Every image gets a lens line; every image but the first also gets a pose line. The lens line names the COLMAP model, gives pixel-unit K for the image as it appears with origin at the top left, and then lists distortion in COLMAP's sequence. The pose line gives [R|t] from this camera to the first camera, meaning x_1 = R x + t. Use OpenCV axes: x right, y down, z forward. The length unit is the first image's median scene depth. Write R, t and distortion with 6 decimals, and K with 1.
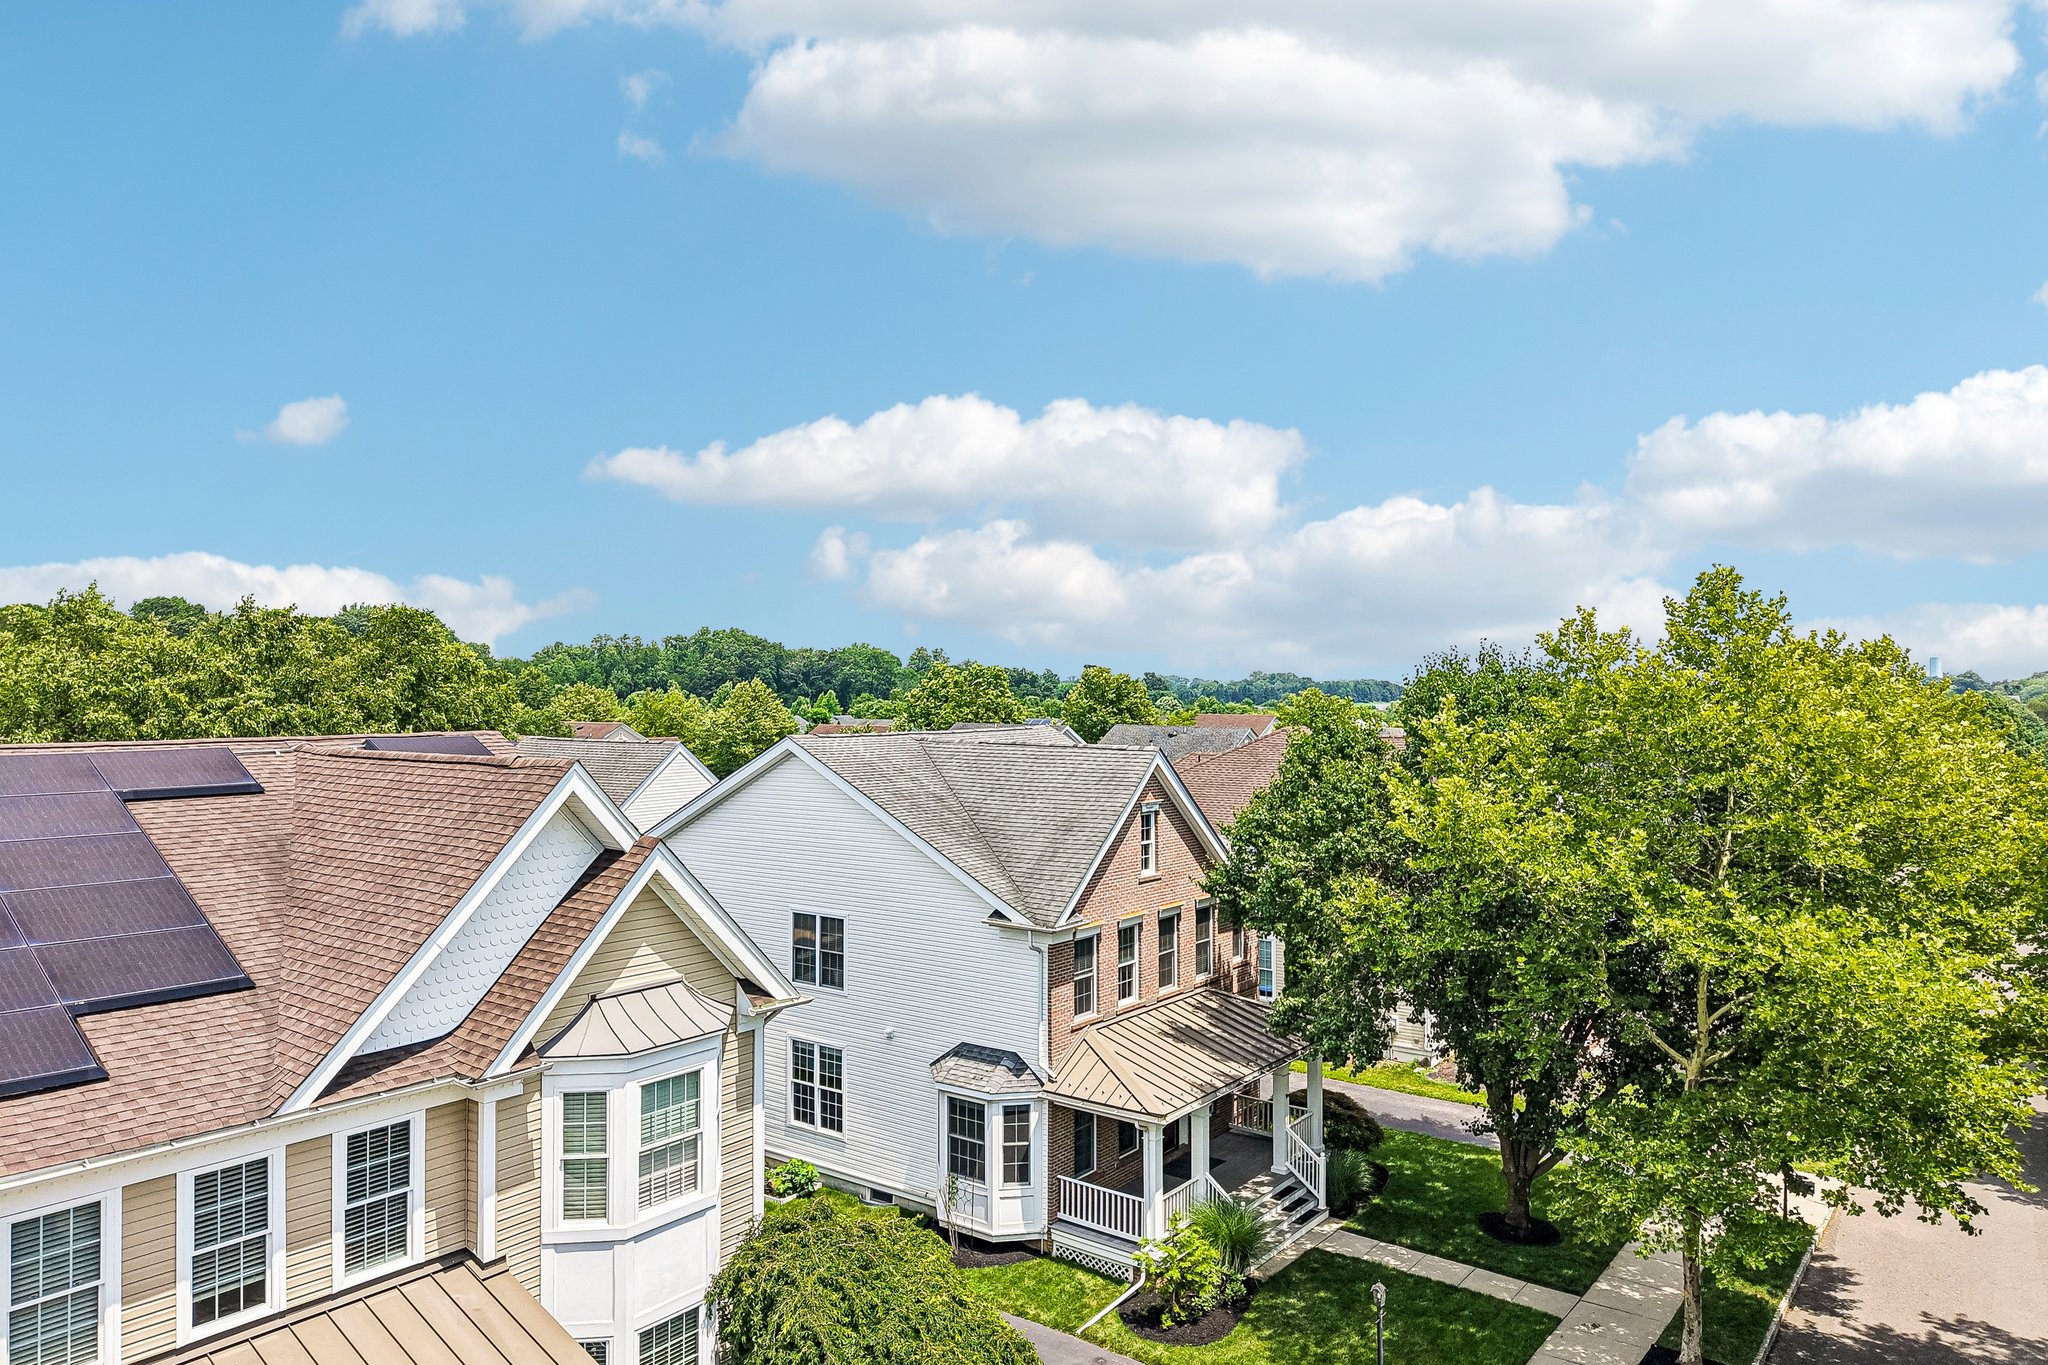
lens RADIAL K [[1360.8, 0, 1029.5], [0, 1360.8, 684.0], [0, 0, 1]] dist [0.083334, -0.118774]
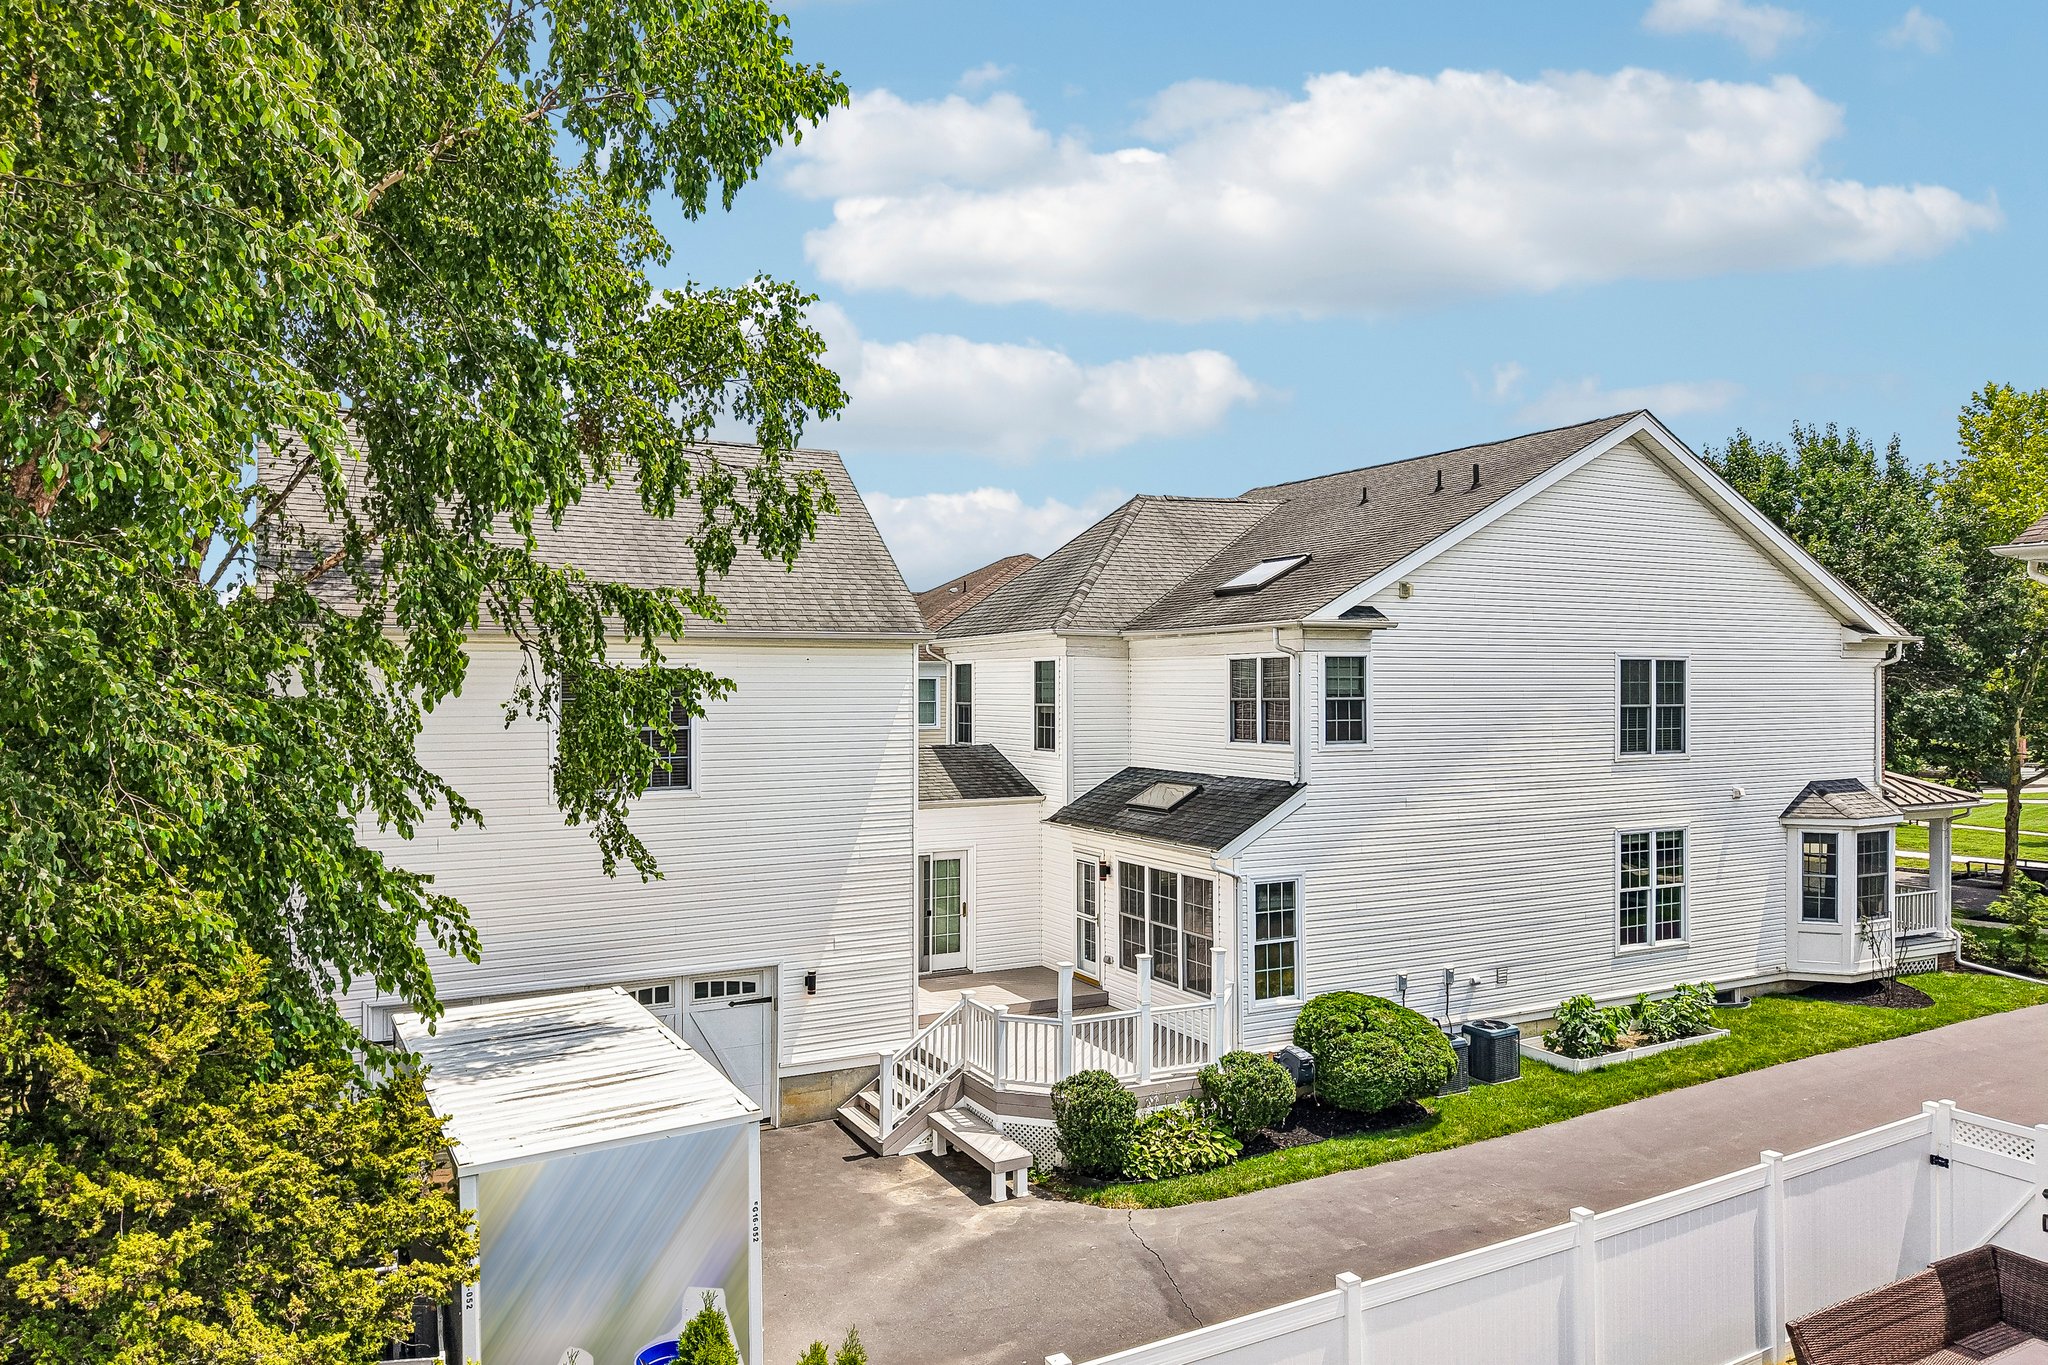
lens RADIAL K [[1360.8, 0, 1029.5], [0, 1360.8, 684.0], [0, 0, 1]] dist [0.083334, -0.118774]
pose [[0.421430, -0.004110, 0.906852, -1.038658], [0.000209, 0.999990, 0.004435, 0.191629], [-0.906861, -0.001680, 0.421427, 1.058639]]
